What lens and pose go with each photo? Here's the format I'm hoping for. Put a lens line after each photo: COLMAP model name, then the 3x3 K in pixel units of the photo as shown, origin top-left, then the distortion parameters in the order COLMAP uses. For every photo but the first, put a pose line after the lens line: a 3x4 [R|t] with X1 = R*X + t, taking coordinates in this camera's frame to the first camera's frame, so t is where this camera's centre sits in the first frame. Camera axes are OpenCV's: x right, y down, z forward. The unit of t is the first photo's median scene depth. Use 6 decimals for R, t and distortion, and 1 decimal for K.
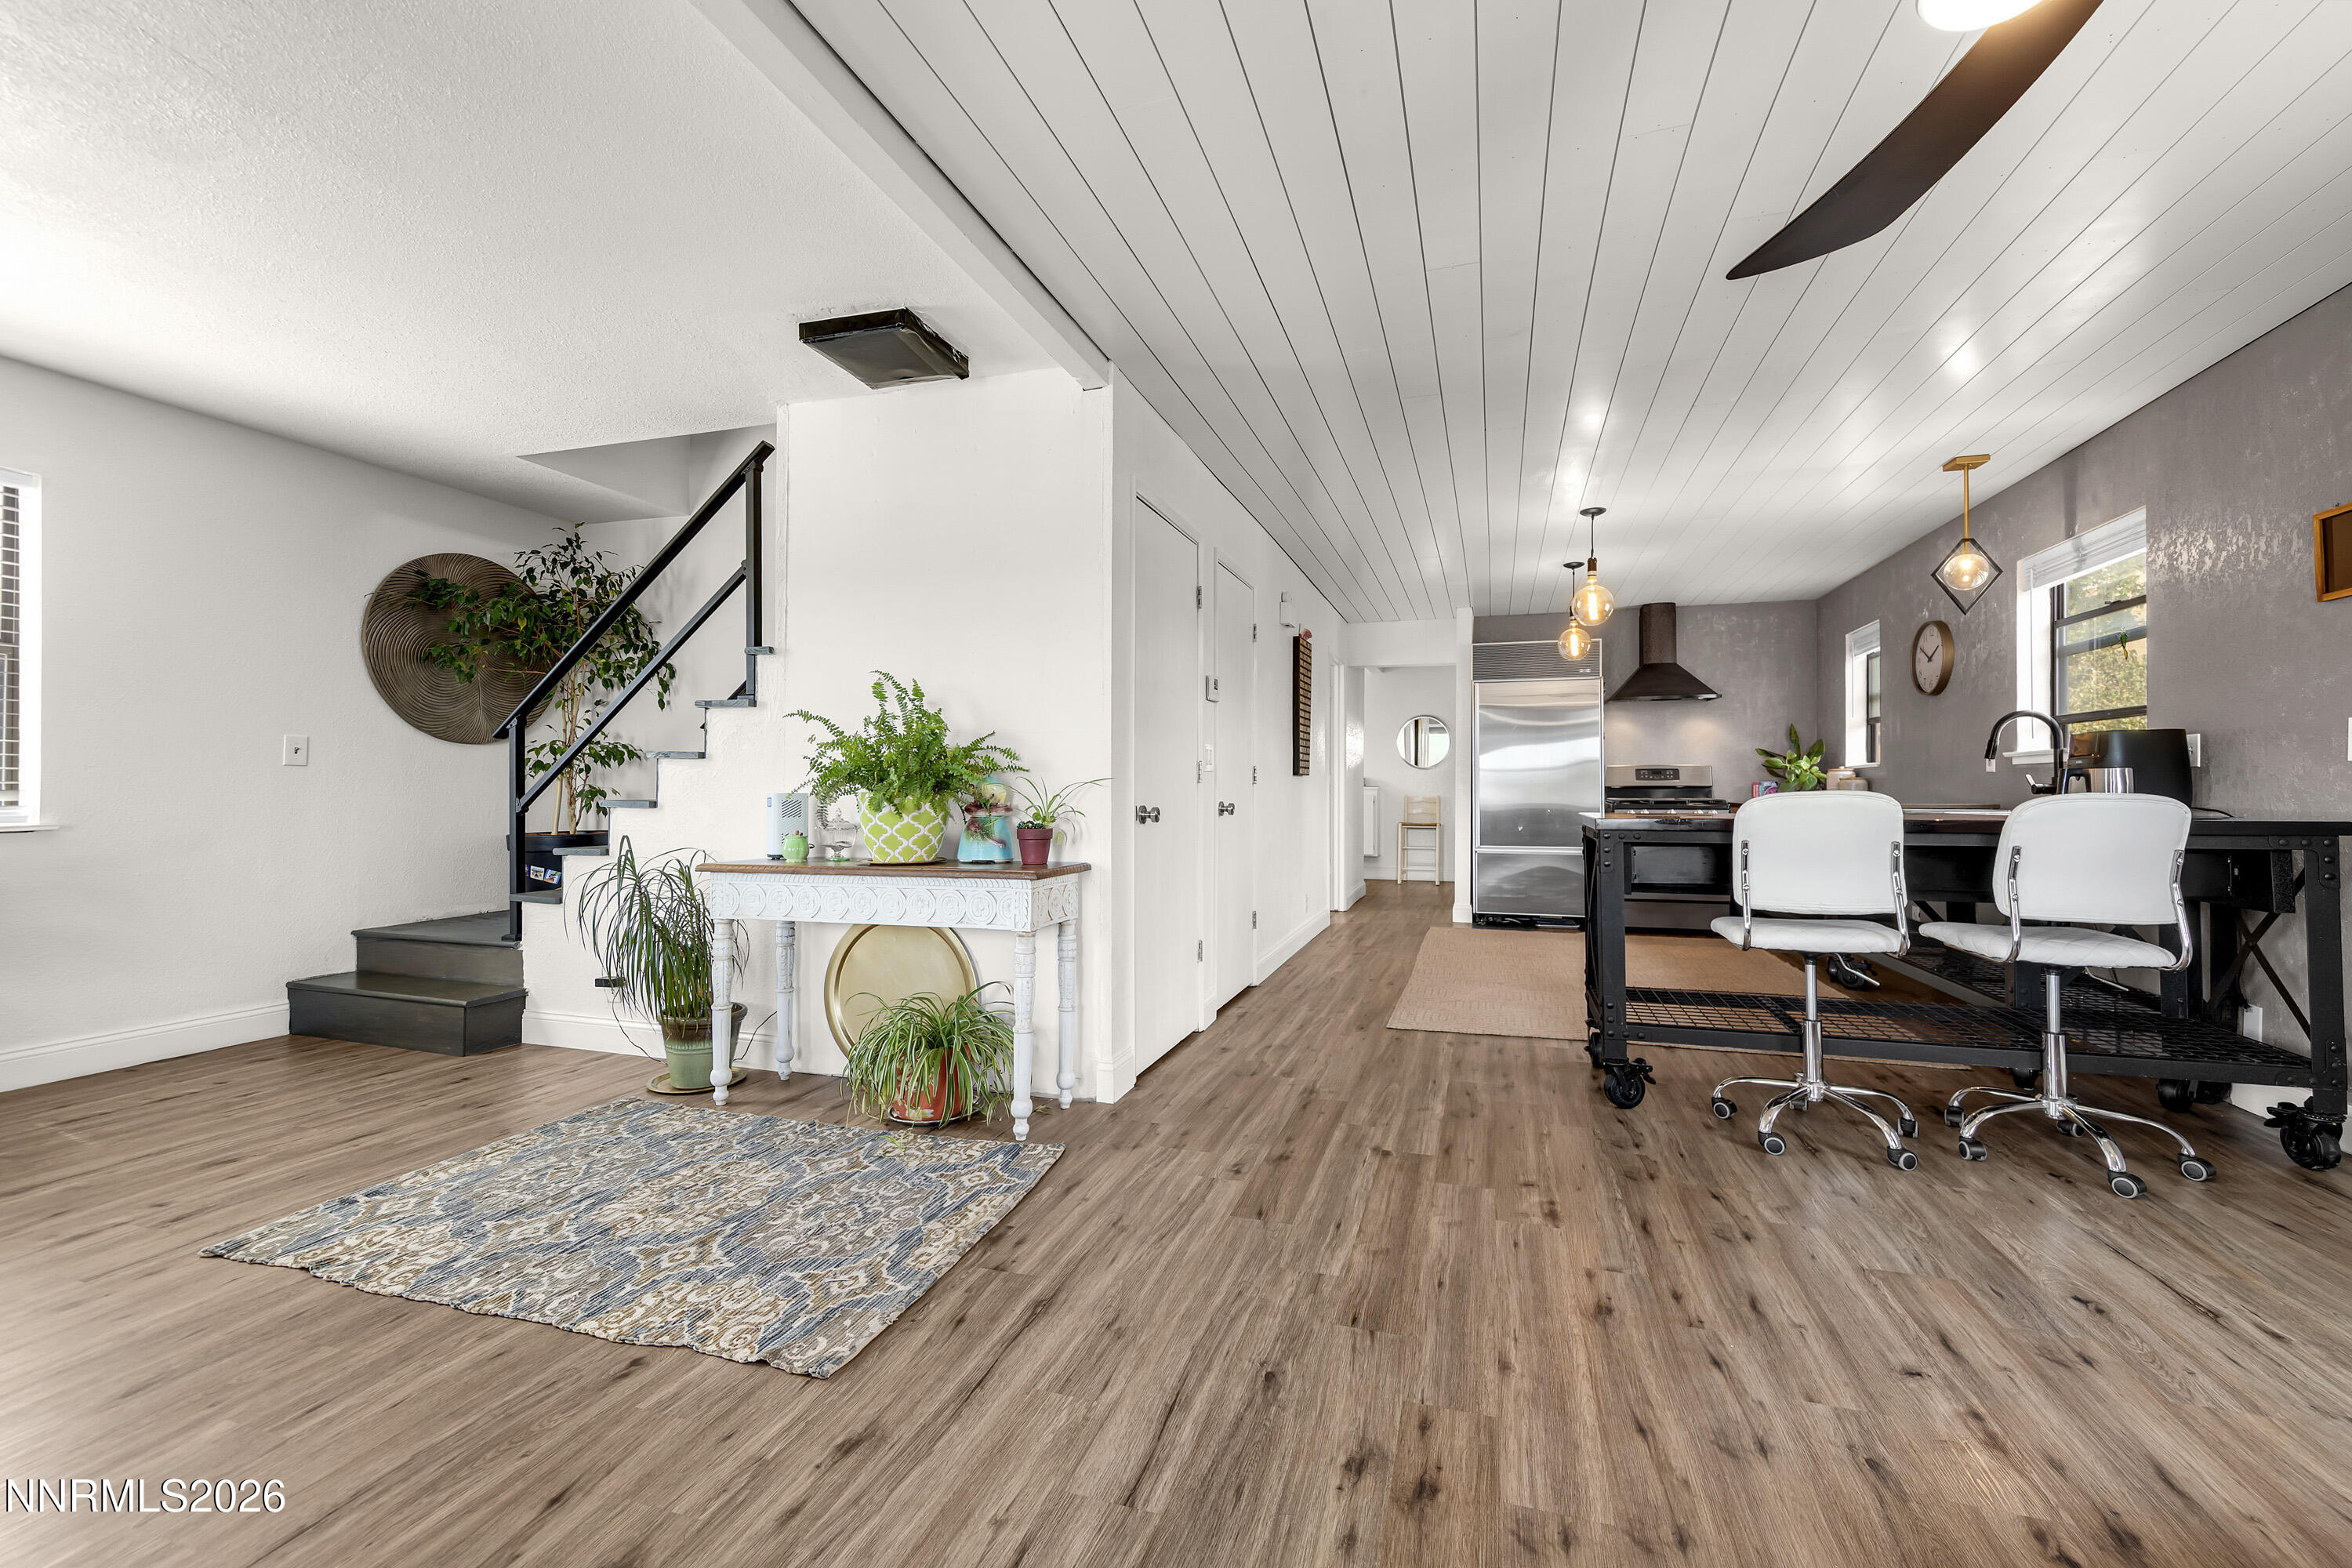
lens RADIAL K [[934.0, 0, 1202.3], [0, 934.0, 786.8], [0, 0, 1]] dist [0.005656, -0.000586]
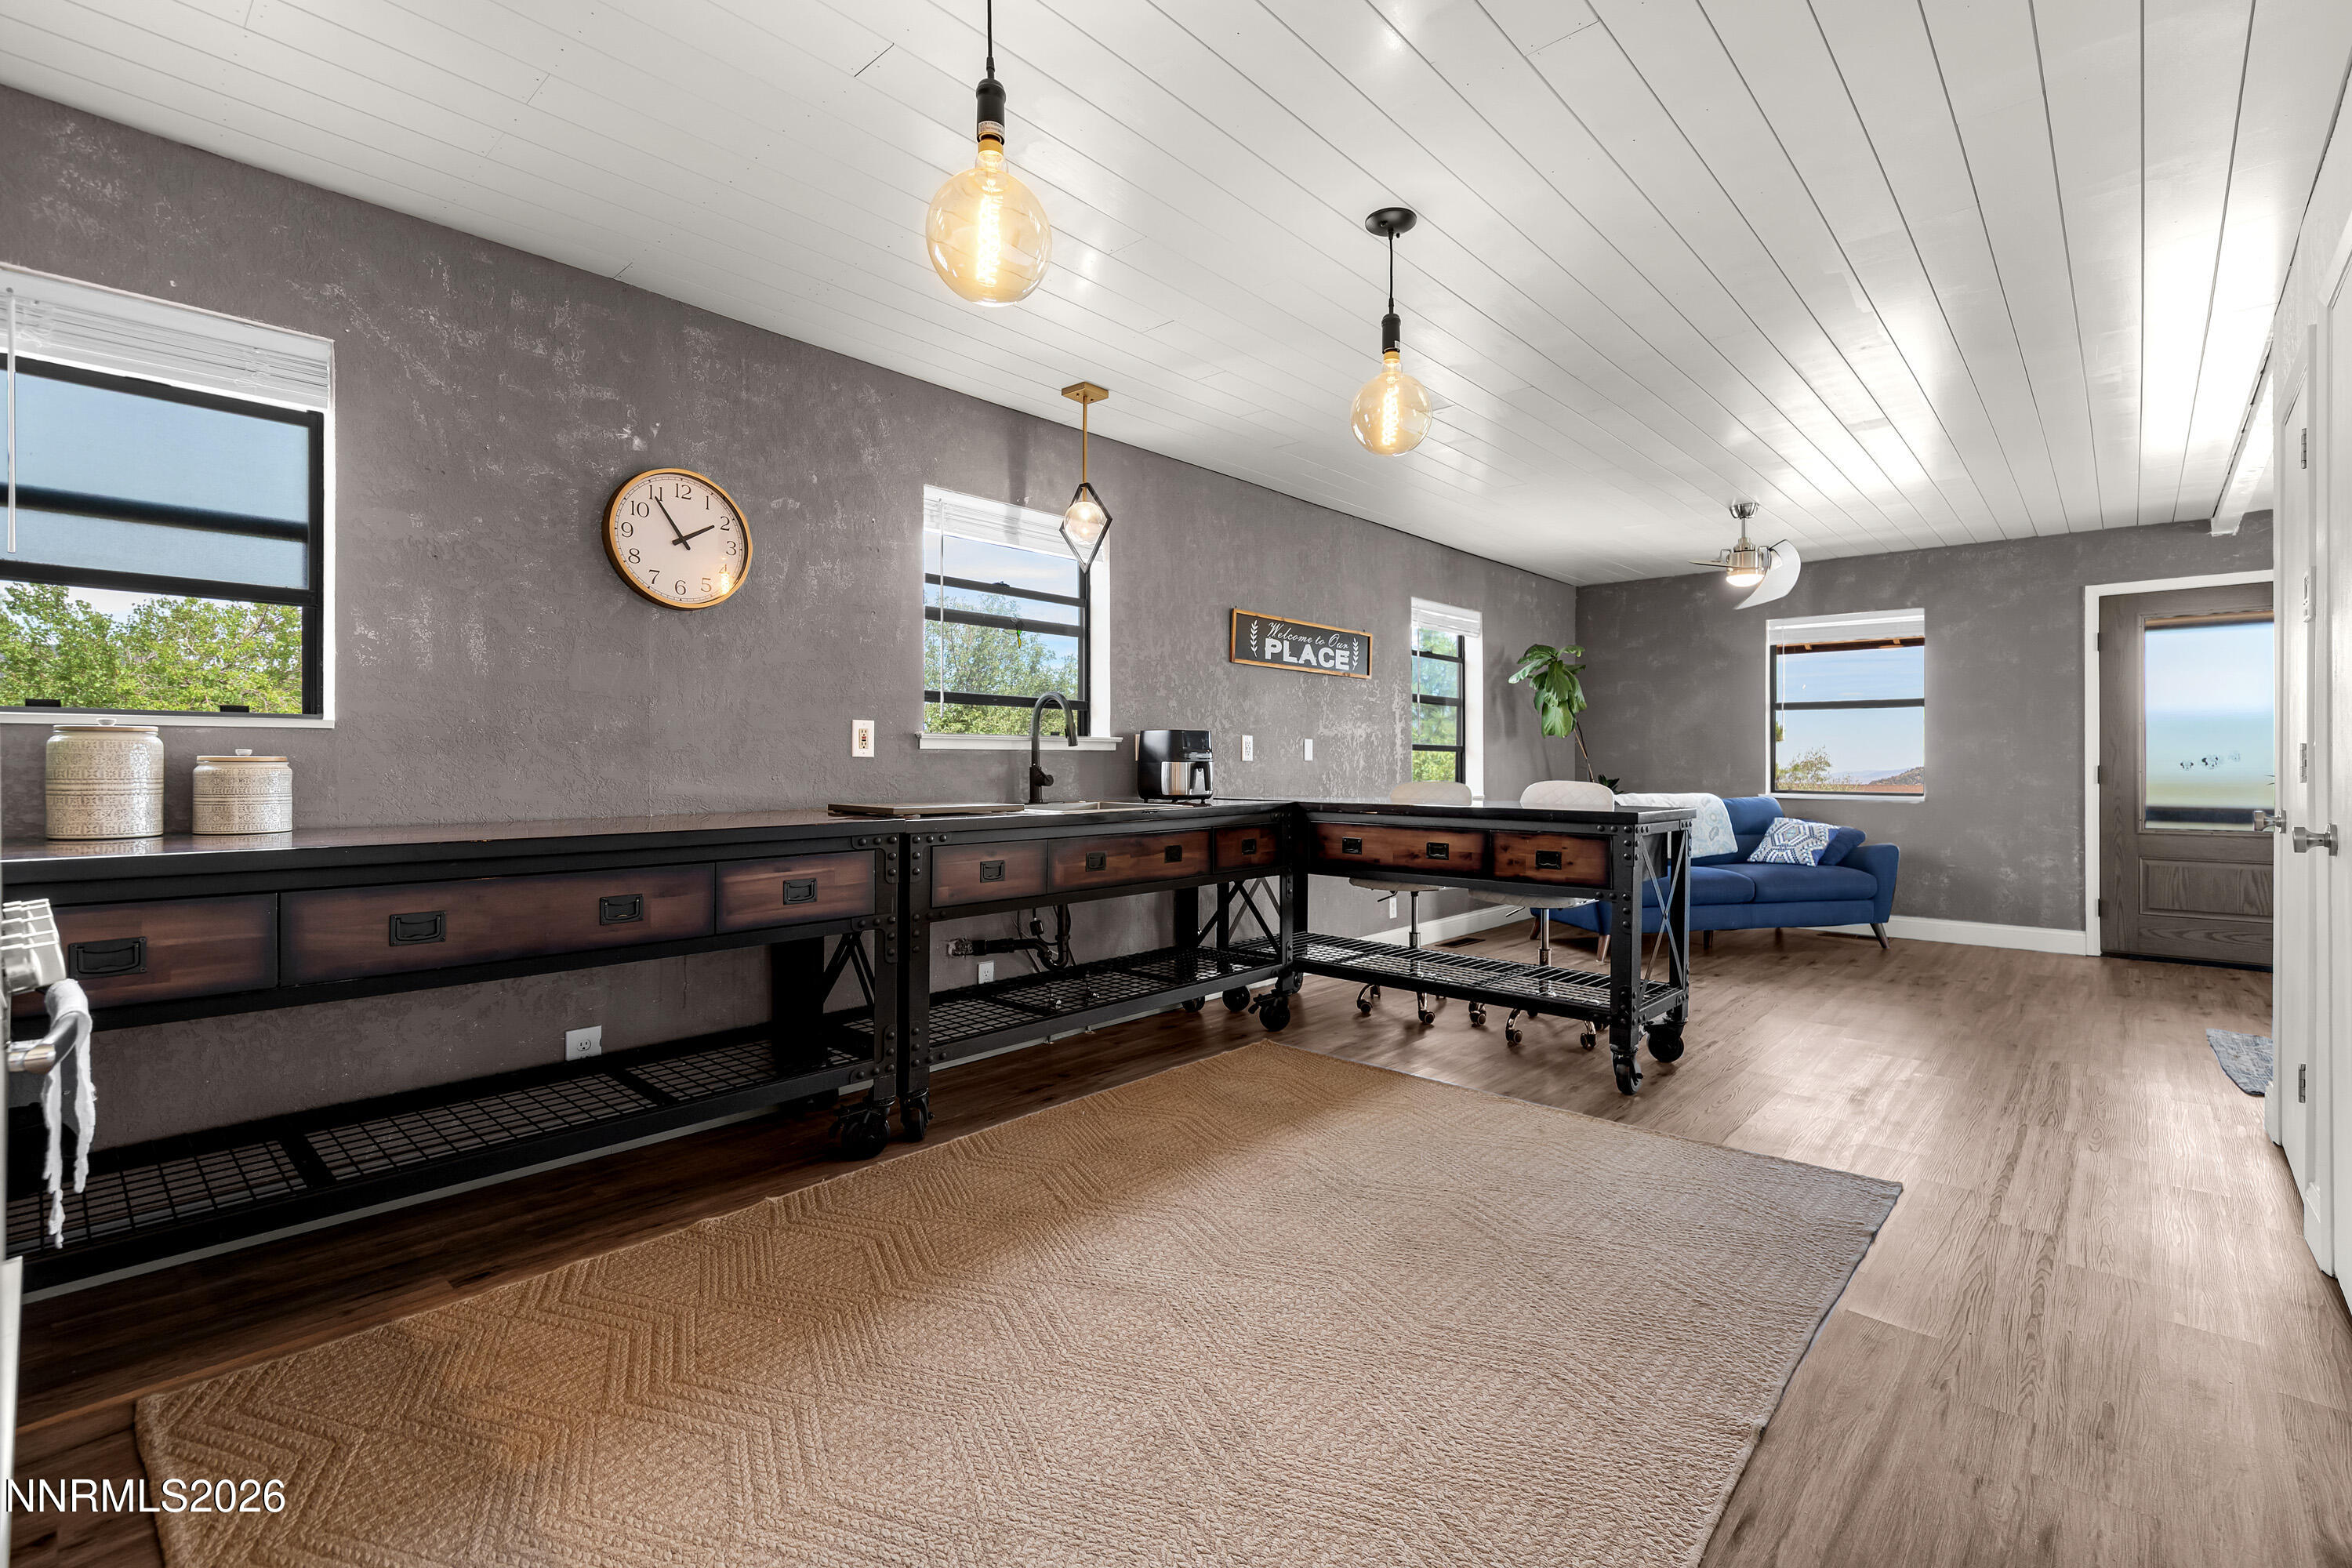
lens RADIAL K [[1034.1, 0, 1176.2], [0, 1034.1, 762.9], [0, 0, 1]] dist [-0.005888, 0.000032]
pose [[-0.903300, -0.001030, 0.429009, 0.542269], [-0.003134, 0.999986, -0.004197, -0.016134], [-0.428999, -0.005136, -0.903291, 2.834083]]
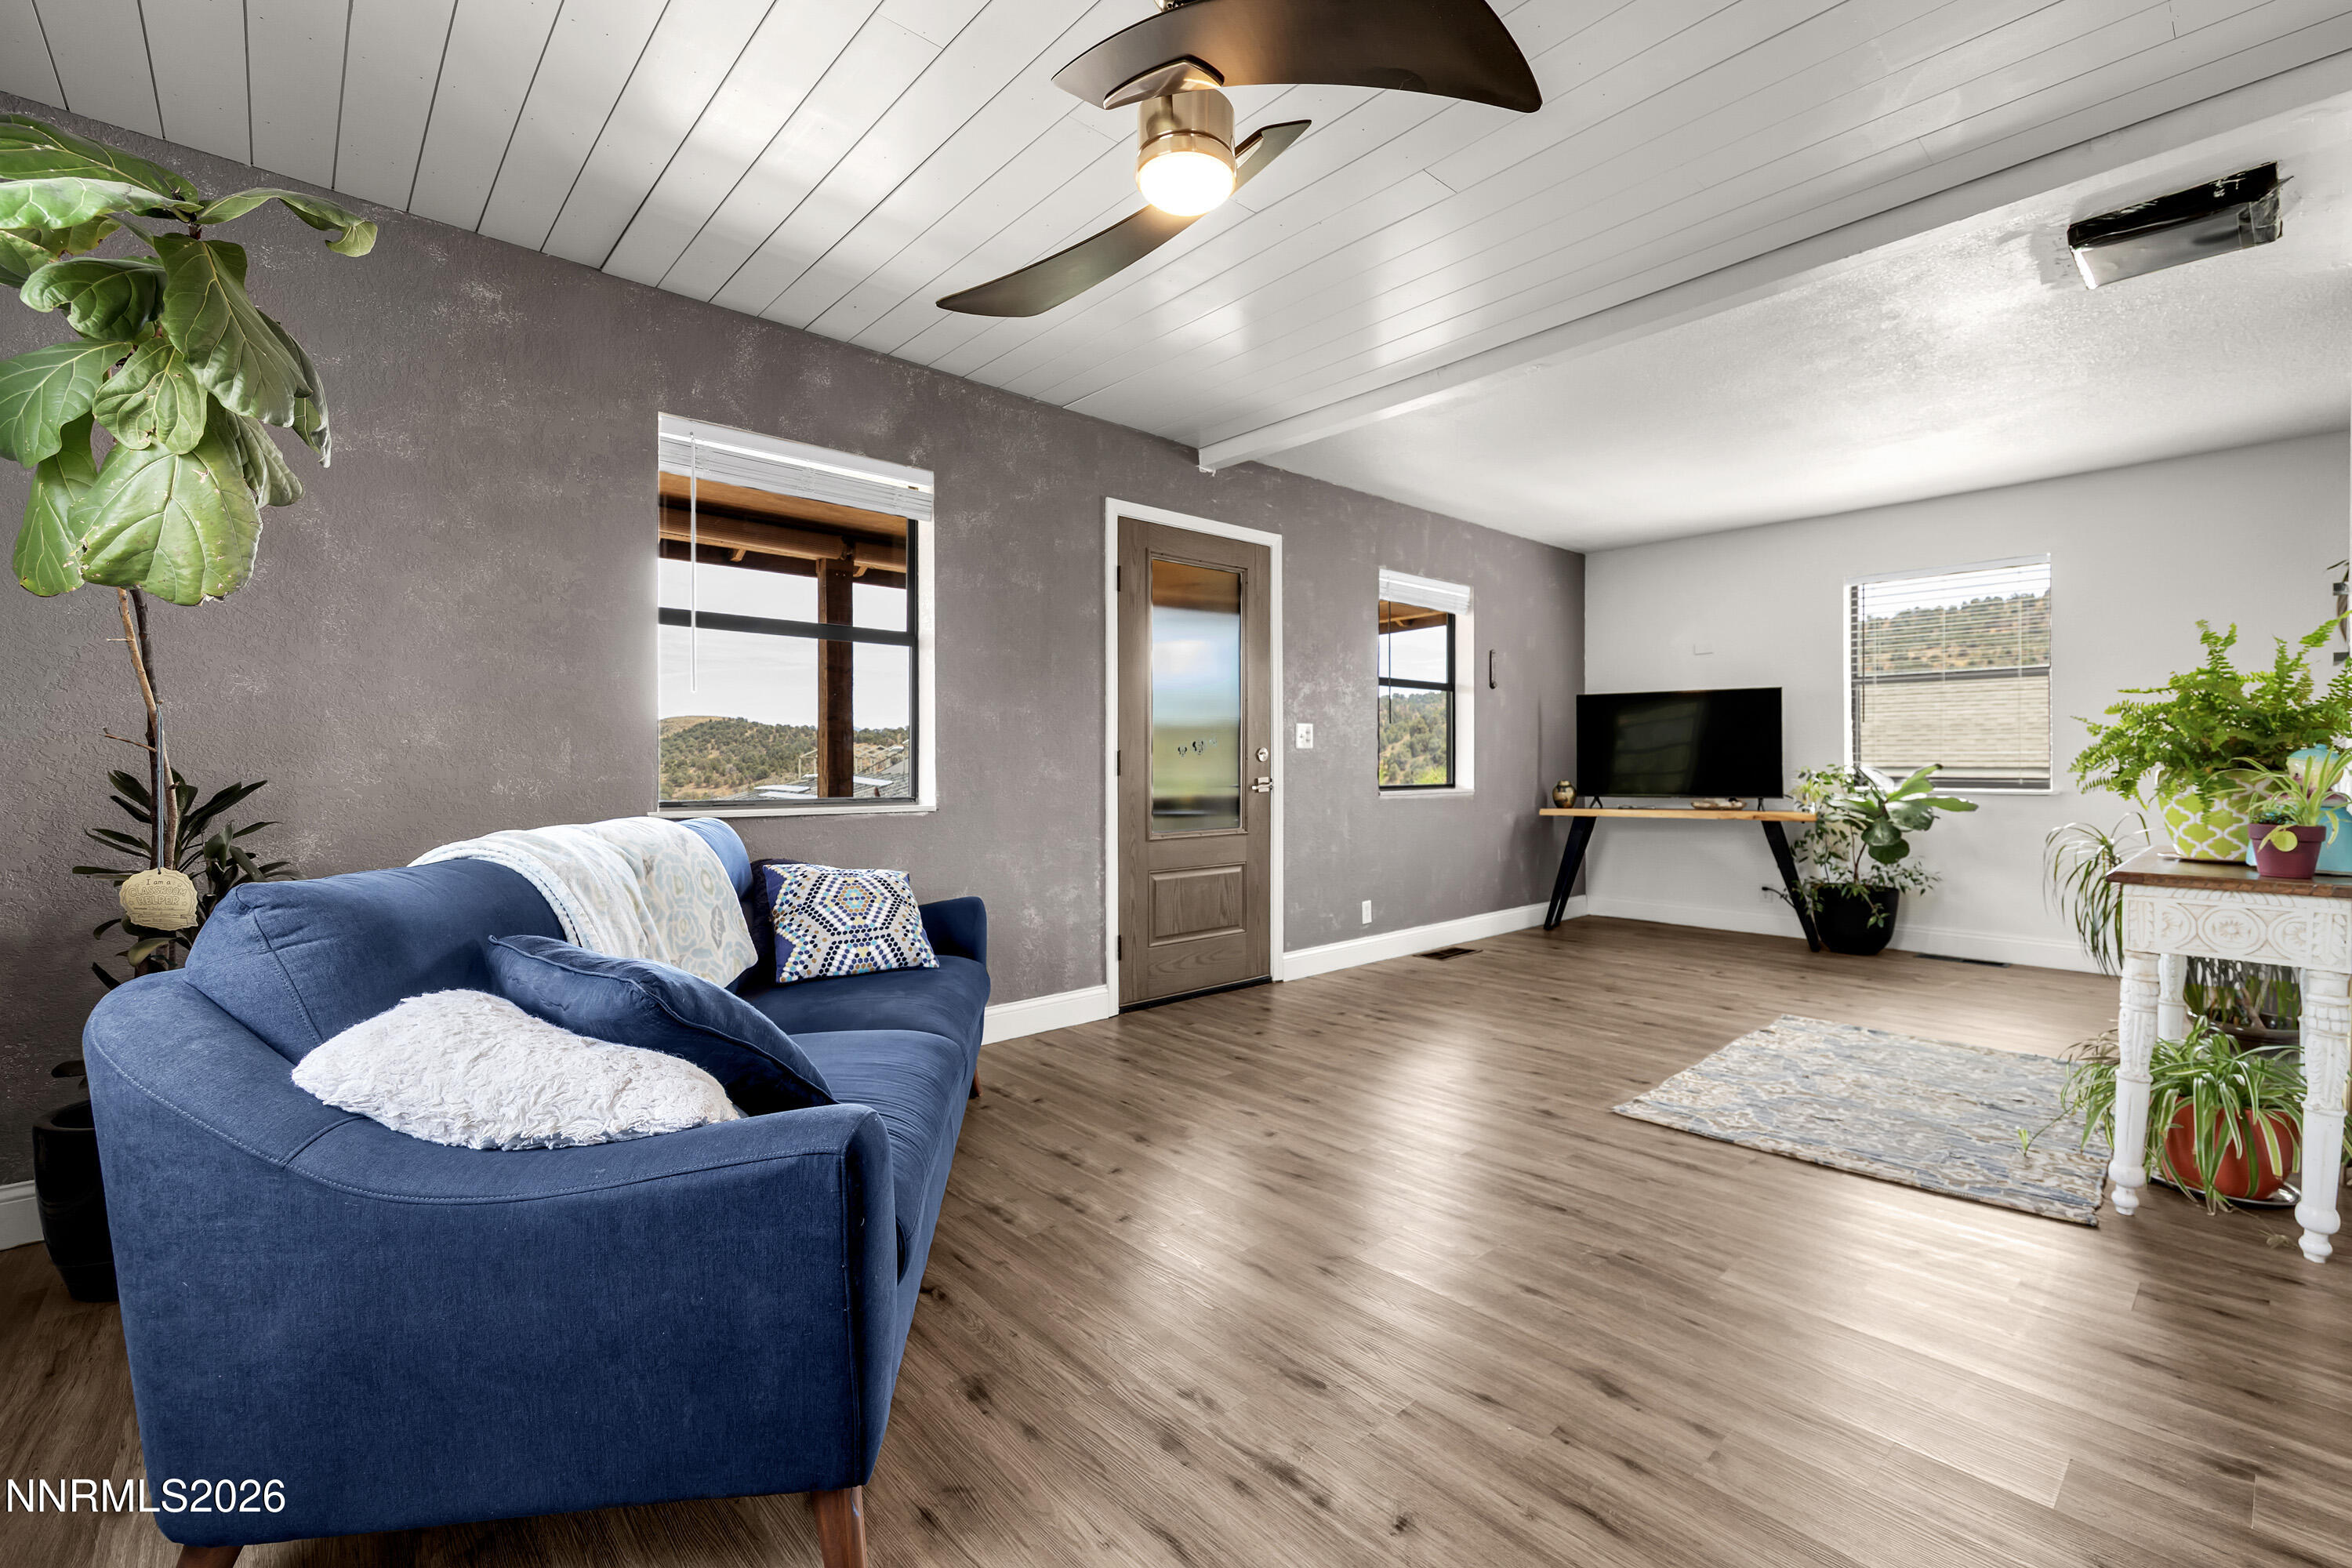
lens RADIAL K [[1010.8, 0, 1196.7], [0, 1010.8, 767.3], [0, 0, 1]] dist [0.004134, -0.000925]
pose [[-0.506974, 0.001098, -0.861961, 0.997461], [0.003914, 0.999992, -0.001028, 0.002895], [0.861952, -0.003895, -0.506974, 0.818008]]
